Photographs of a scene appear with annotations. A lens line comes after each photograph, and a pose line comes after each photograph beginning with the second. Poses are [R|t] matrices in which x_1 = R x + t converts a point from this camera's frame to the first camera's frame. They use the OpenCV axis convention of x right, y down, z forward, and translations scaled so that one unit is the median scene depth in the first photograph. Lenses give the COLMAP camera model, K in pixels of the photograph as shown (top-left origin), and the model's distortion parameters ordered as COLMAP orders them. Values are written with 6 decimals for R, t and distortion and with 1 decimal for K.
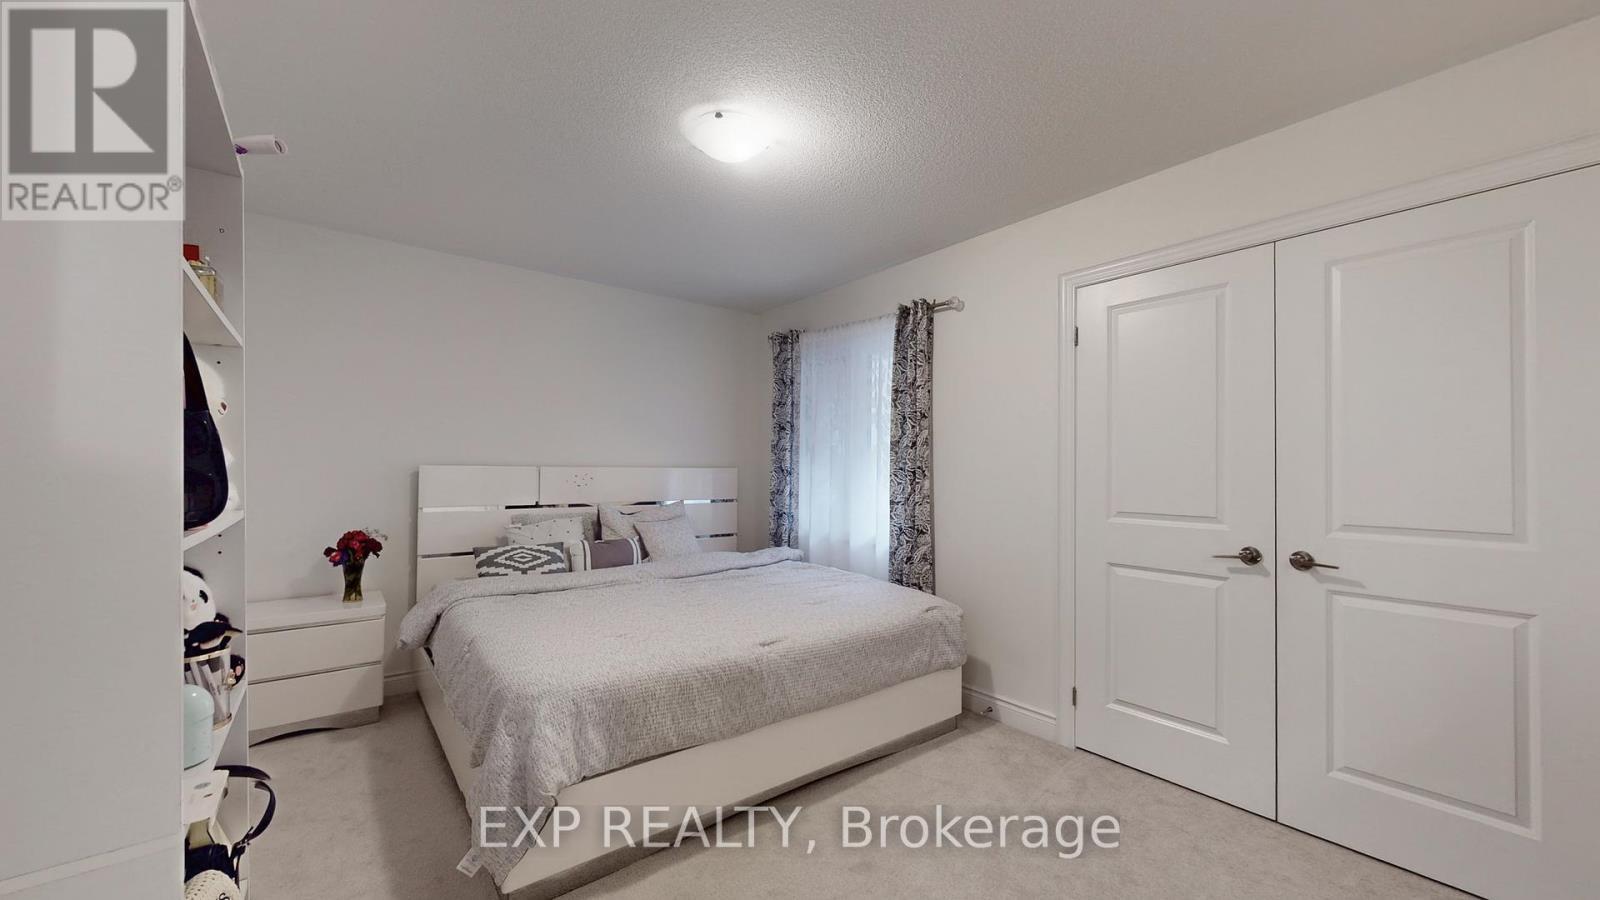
lens RADIAL K [[596.2, 0, 798.0], [0, 596.2, 454.8], [0, 0, 1]] dist [0.003412, 0.000196]
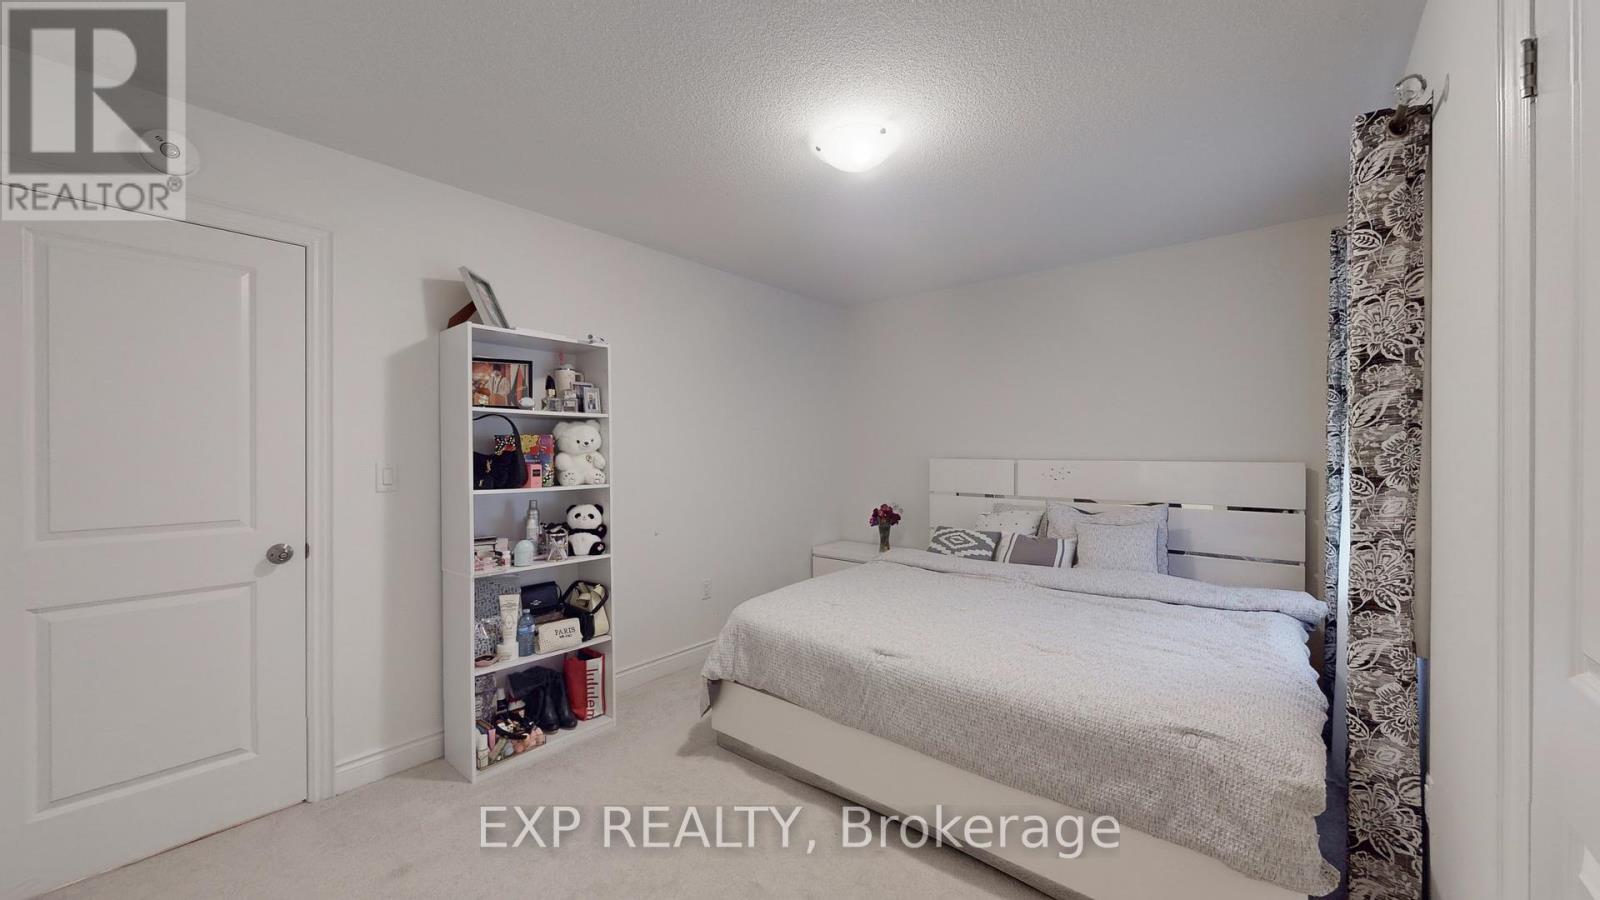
lens RADIAL K [[596.2, 0, 800.6], [0, 596.2, 448.5], [0, 0, 1]] dist [0.003412, 0.000196]
pose [[0.203603, -0.008295, -0.979018, 0.634967], [0.029842, 0.999552, -0.002262, -0.009895], [0.978599, -0.028755, 0.203759, 0.504061]]
